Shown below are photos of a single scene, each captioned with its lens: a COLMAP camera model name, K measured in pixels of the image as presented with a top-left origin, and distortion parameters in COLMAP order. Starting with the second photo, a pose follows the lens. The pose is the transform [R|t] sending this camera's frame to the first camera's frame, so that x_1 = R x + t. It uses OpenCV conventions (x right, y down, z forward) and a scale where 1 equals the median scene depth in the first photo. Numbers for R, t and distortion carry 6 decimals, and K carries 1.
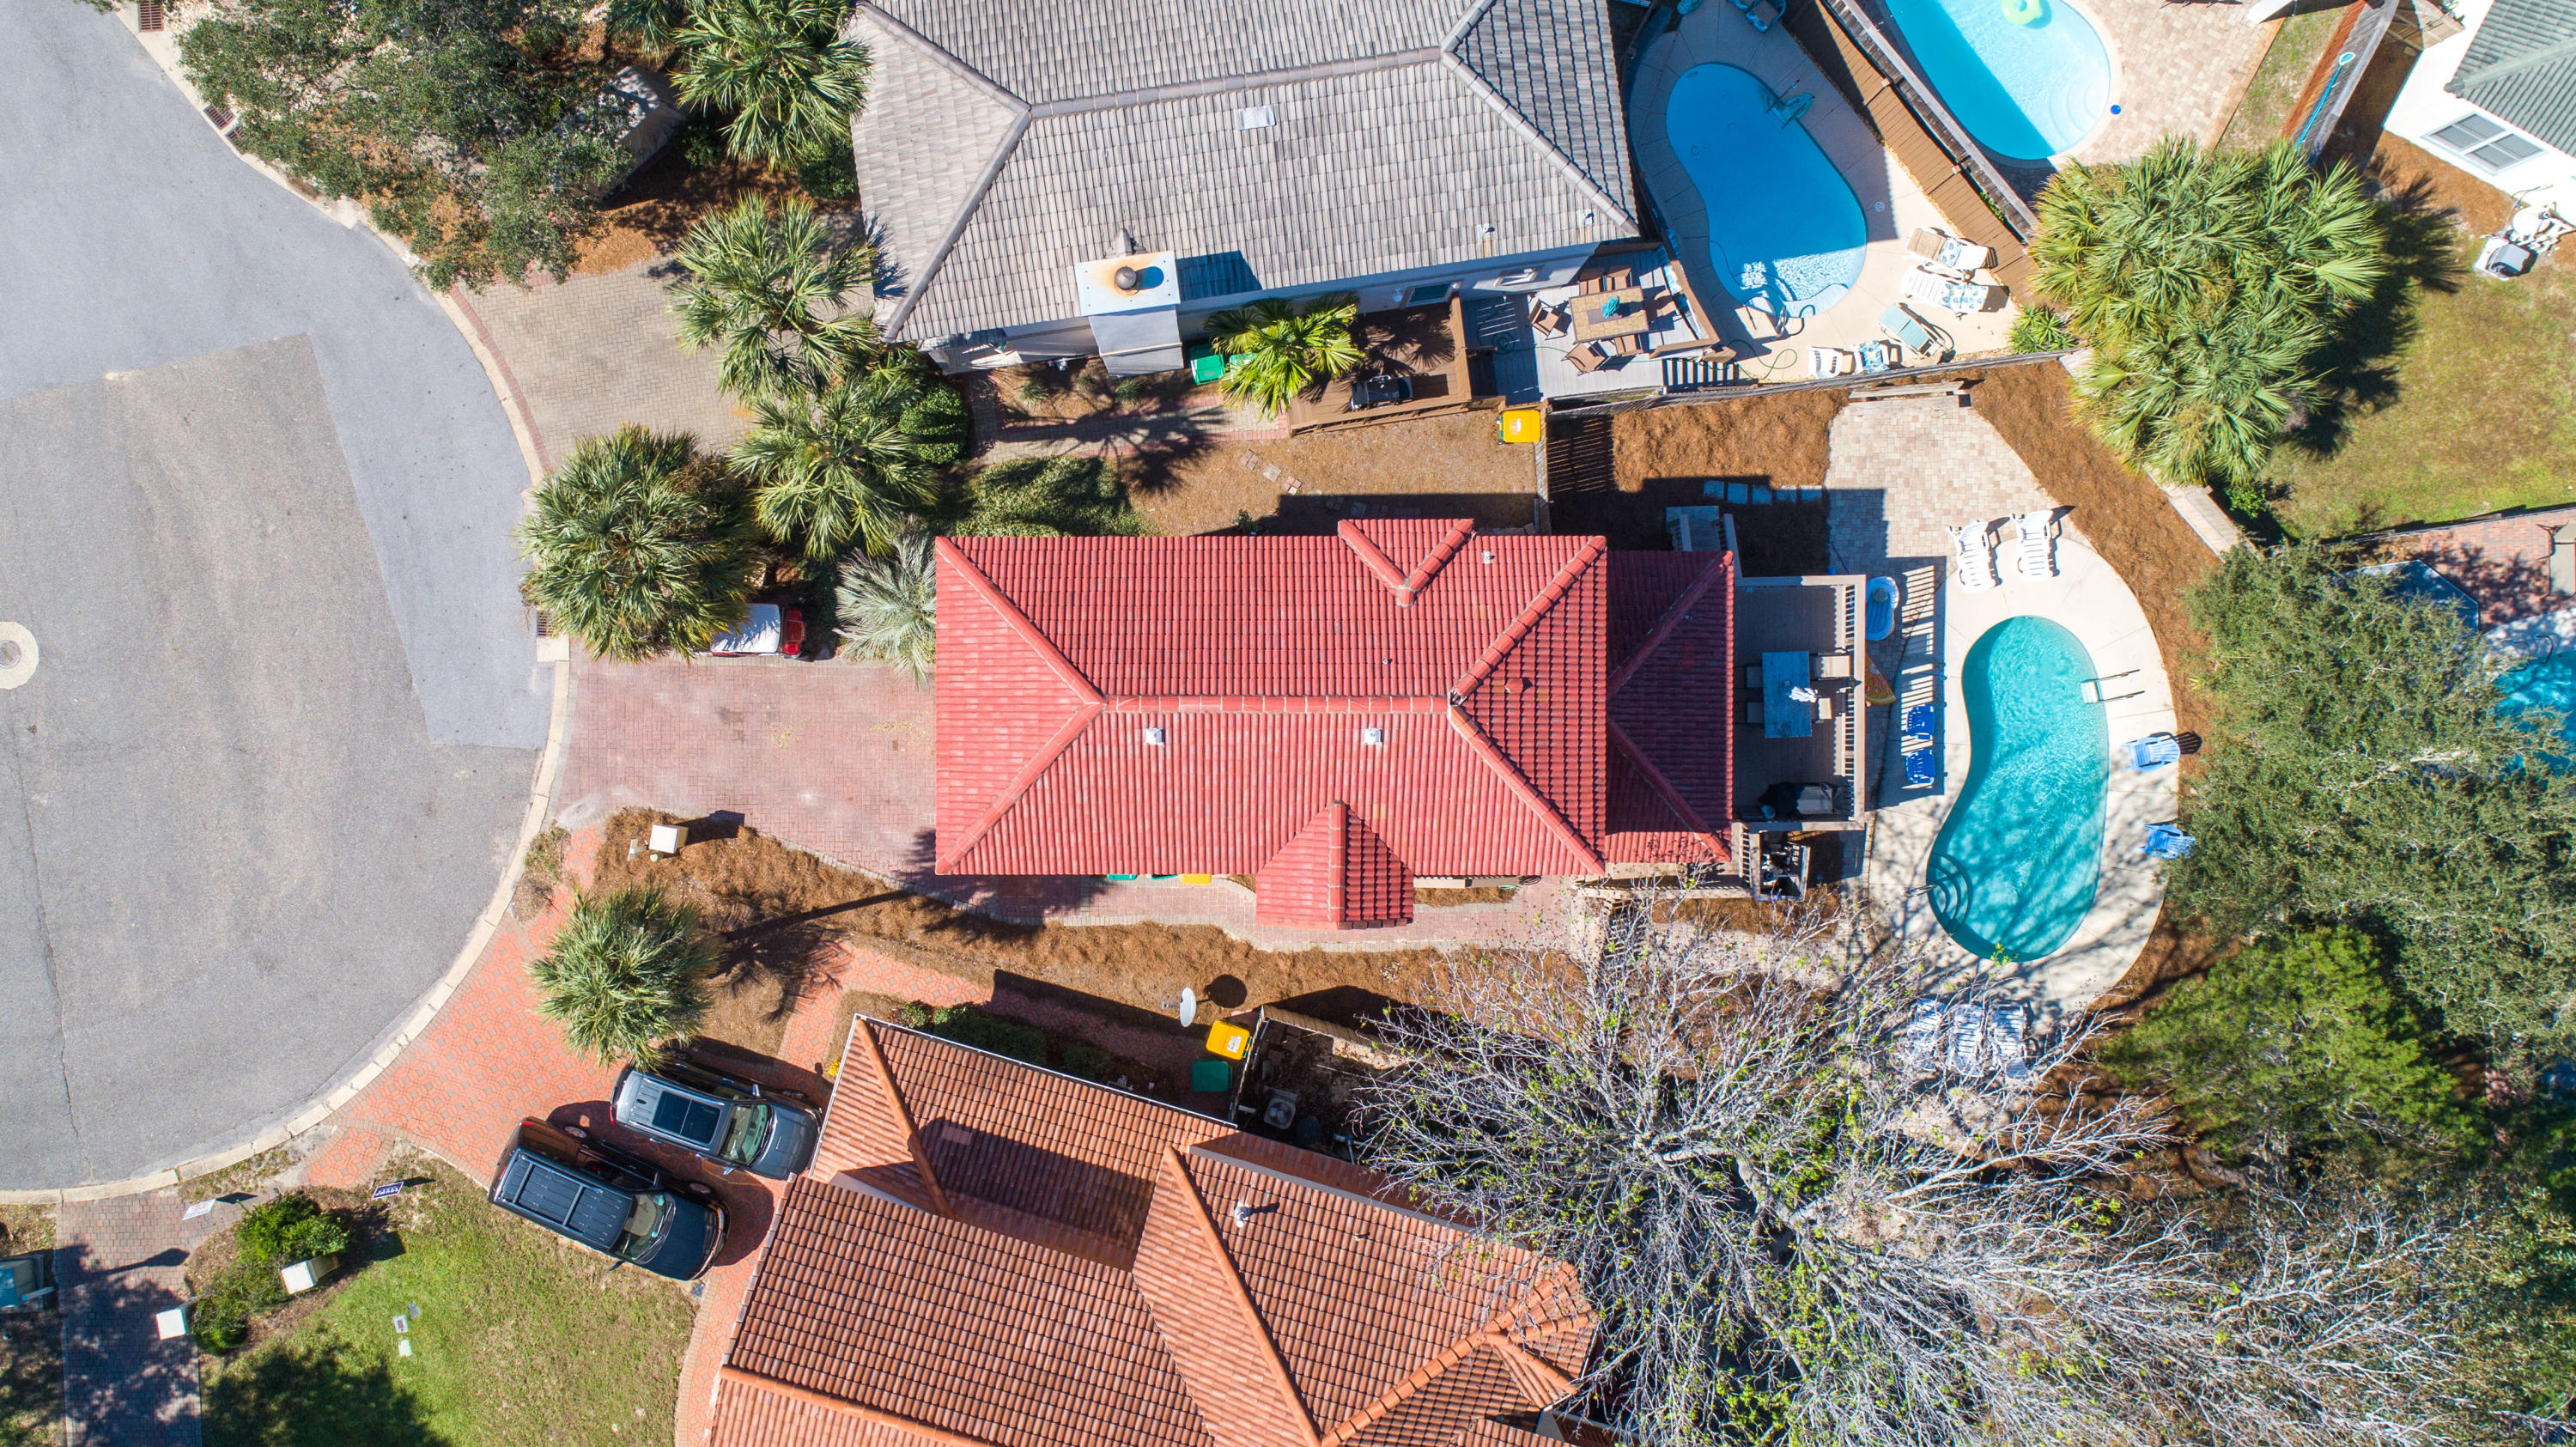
lens RADIAL K [[1732.3, 0, 1288.0], [0, 1732.3, 723.5], [0, 0, 1]] dist [-0.010689, 0.002826]
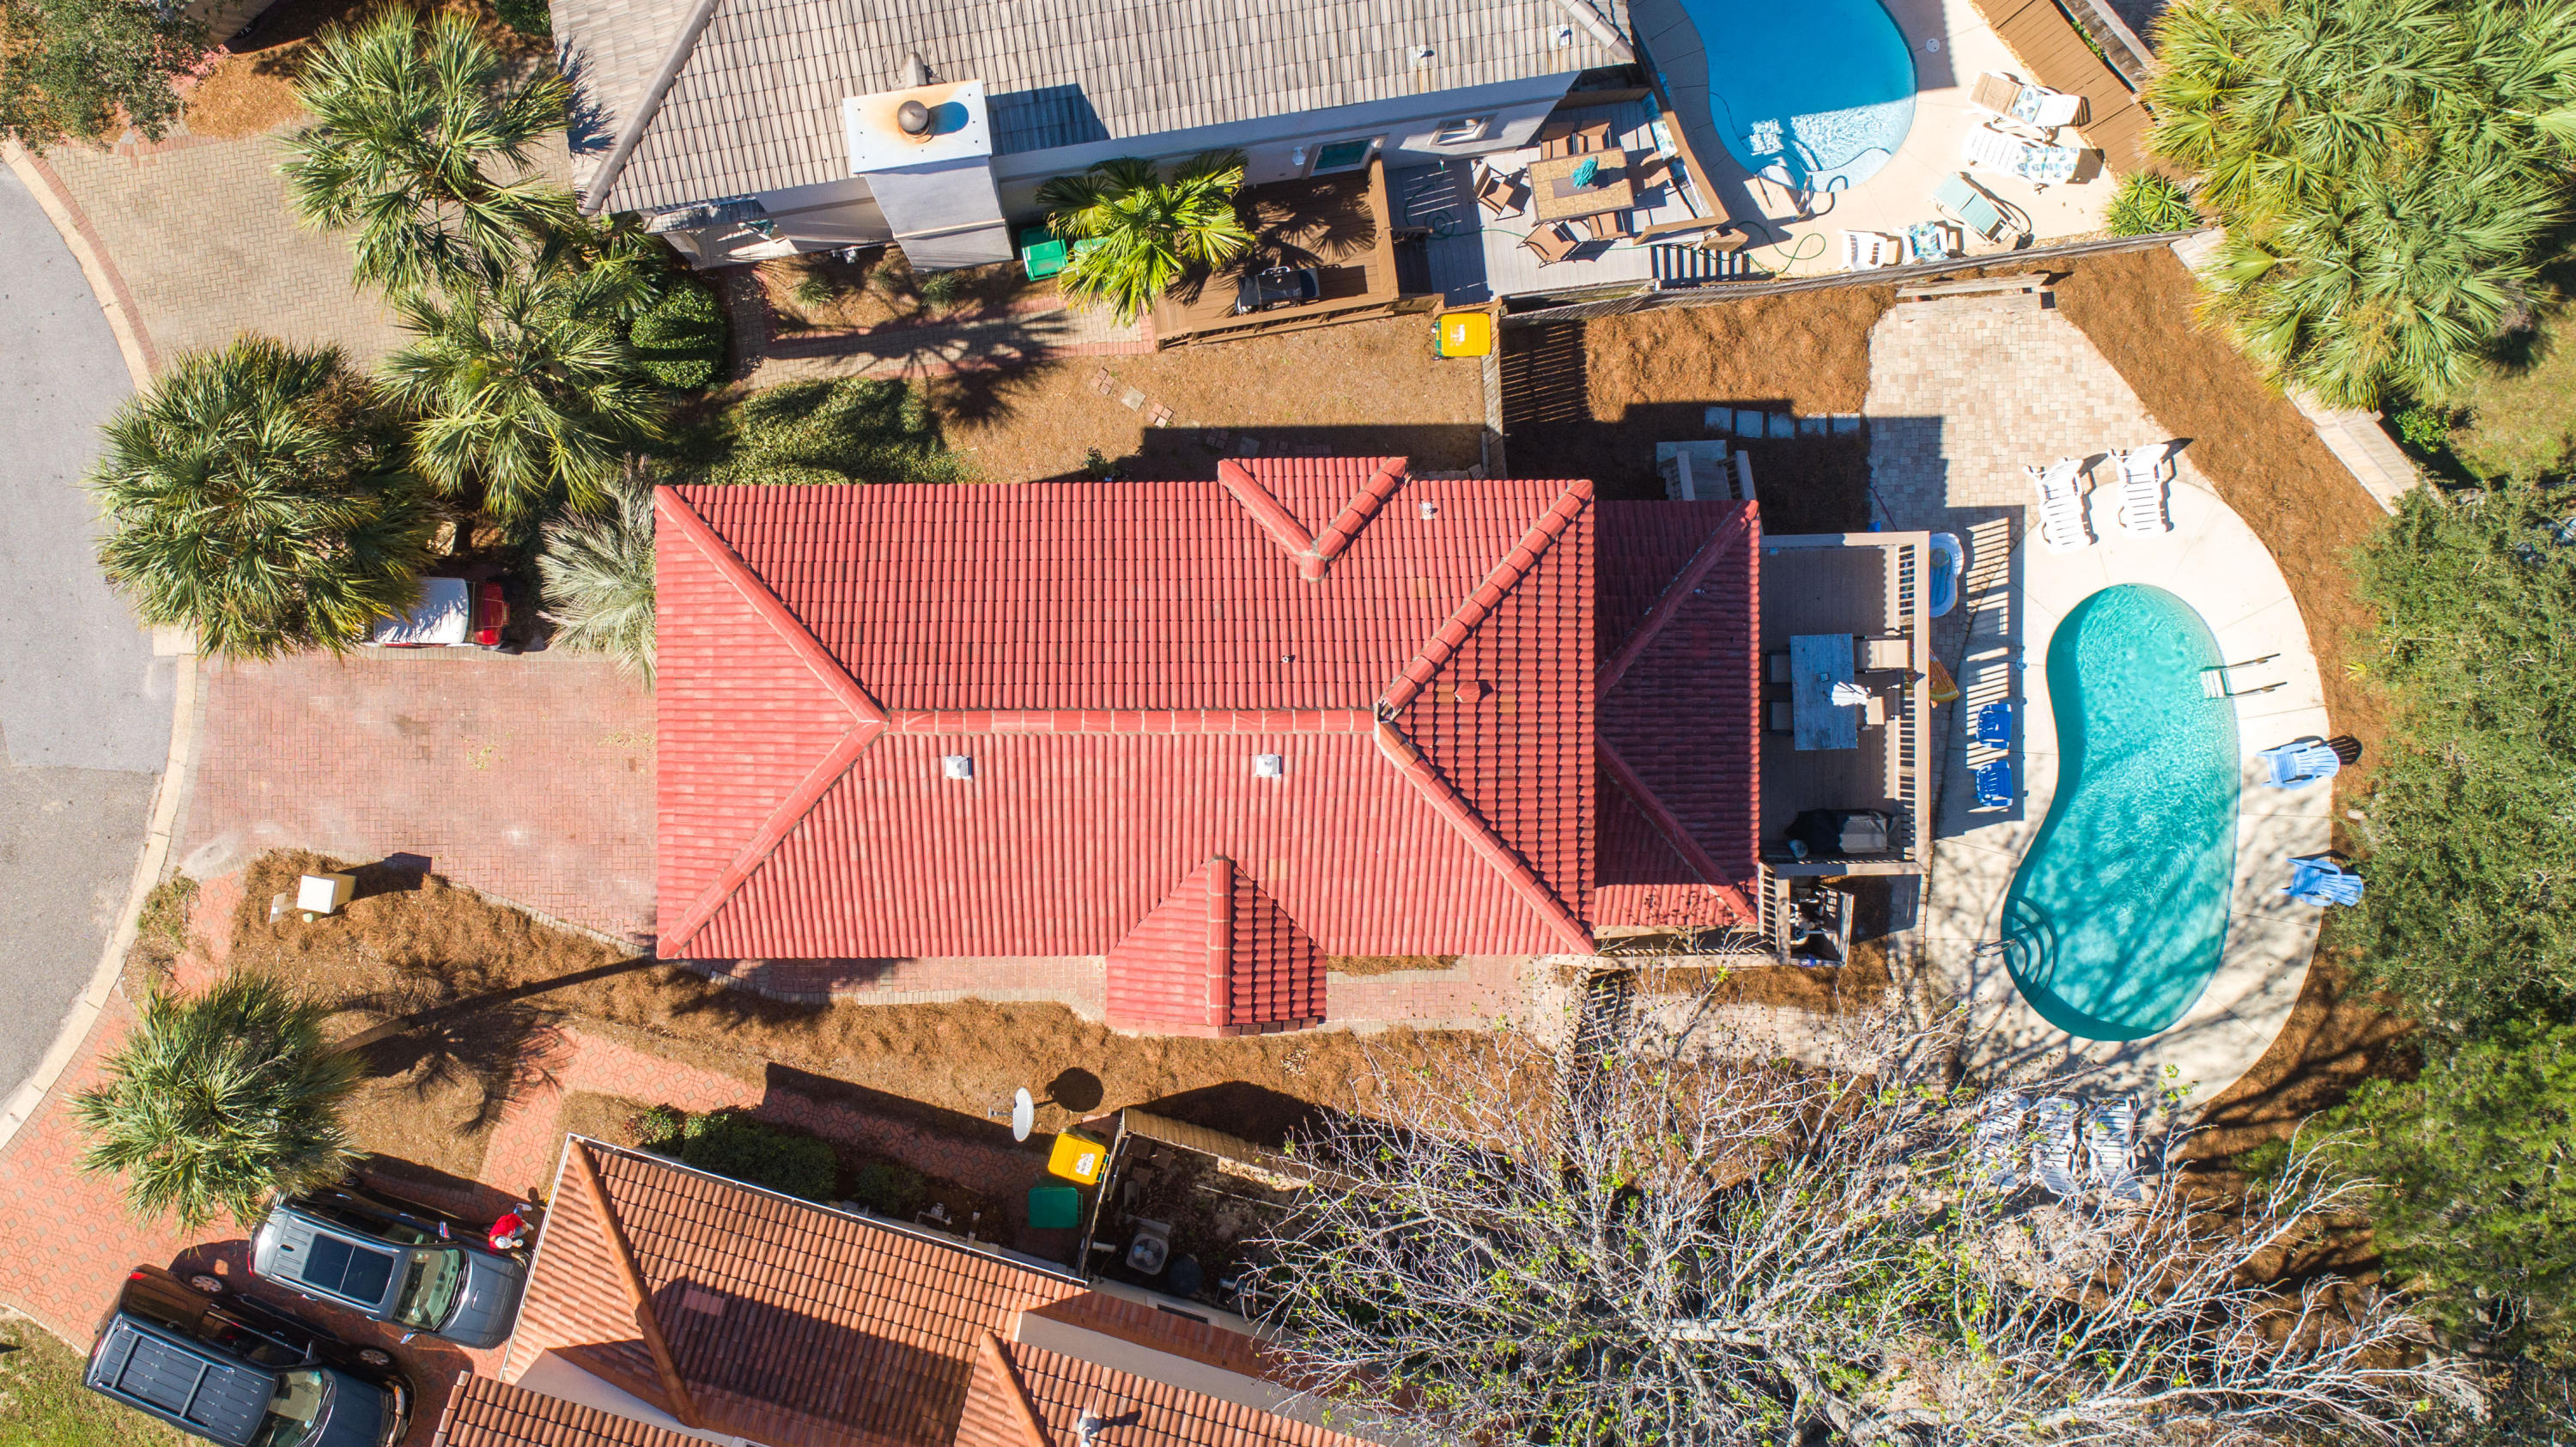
lens RADIAL K [[1837.1, 0, 1191.1], [0, 1837.1, 677.9], [0, 0, 1]] dist [-0.014885, 0.002458]
pose [[0.999977, -0.005393, 0.004160, 0.012181], [0.005407, 0.999980, -0.003188, -0.021397], [-0.004143, 0.003211, 0.999986, 0.208064]]
